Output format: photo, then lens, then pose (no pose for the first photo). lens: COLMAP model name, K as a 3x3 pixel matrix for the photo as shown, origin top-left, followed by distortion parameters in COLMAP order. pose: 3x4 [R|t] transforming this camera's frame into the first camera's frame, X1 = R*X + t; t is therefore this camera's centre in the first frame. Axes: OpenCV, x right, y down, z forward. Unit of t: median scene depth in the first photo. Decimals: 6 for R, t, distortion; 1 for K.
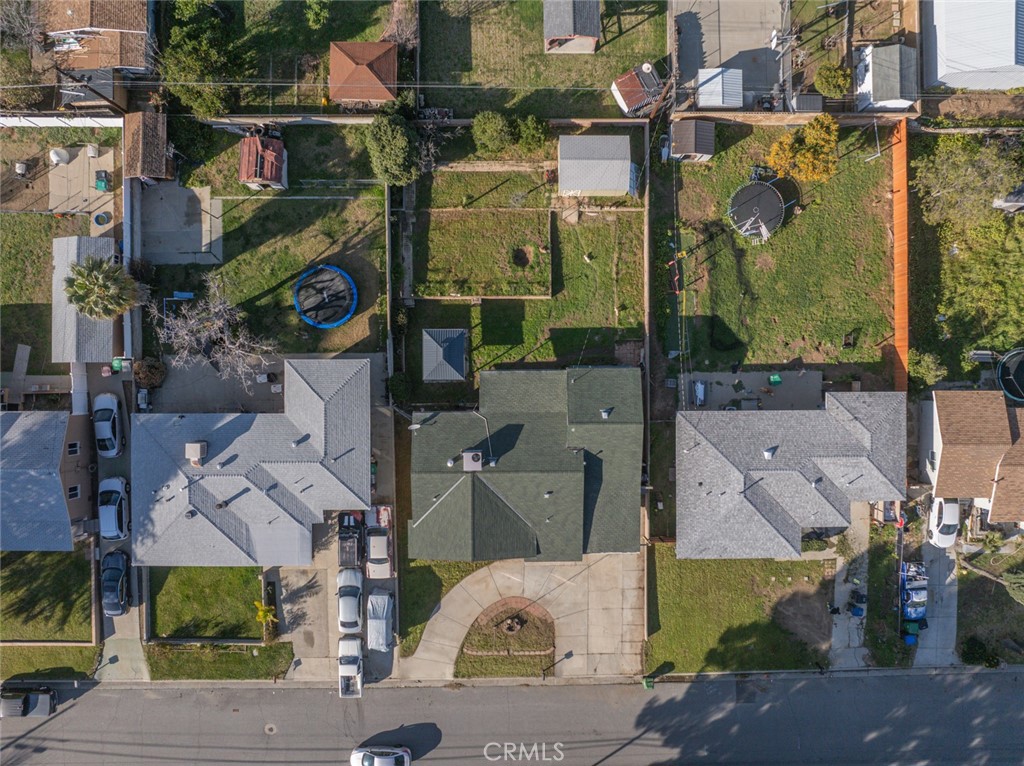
lens RADIAL K [[718.1, 0, 512.0], [0, 718.1, 383.0], [0, 0, 1]] dist [-0.020899, 0.002515]
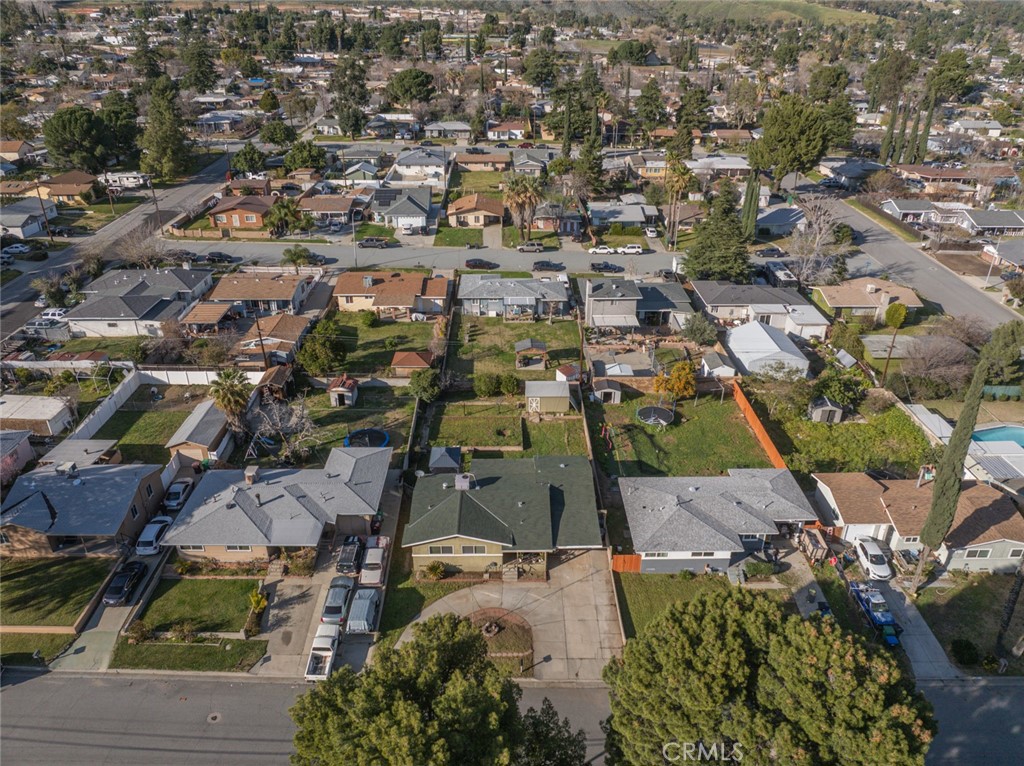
lens RADIAL K [[718.1, 0, 512.0], [0, 718.1, 383.0], [0, 0, 1]] dist [-0.020899, 0.002515]
pose [[0.999955, 0.006067, 0.007233, 0.021723], [0.003578, 0.465535, -0.885022, 1.080688], [-0.008737, 0.885009, 0.465493, 0.218591]]
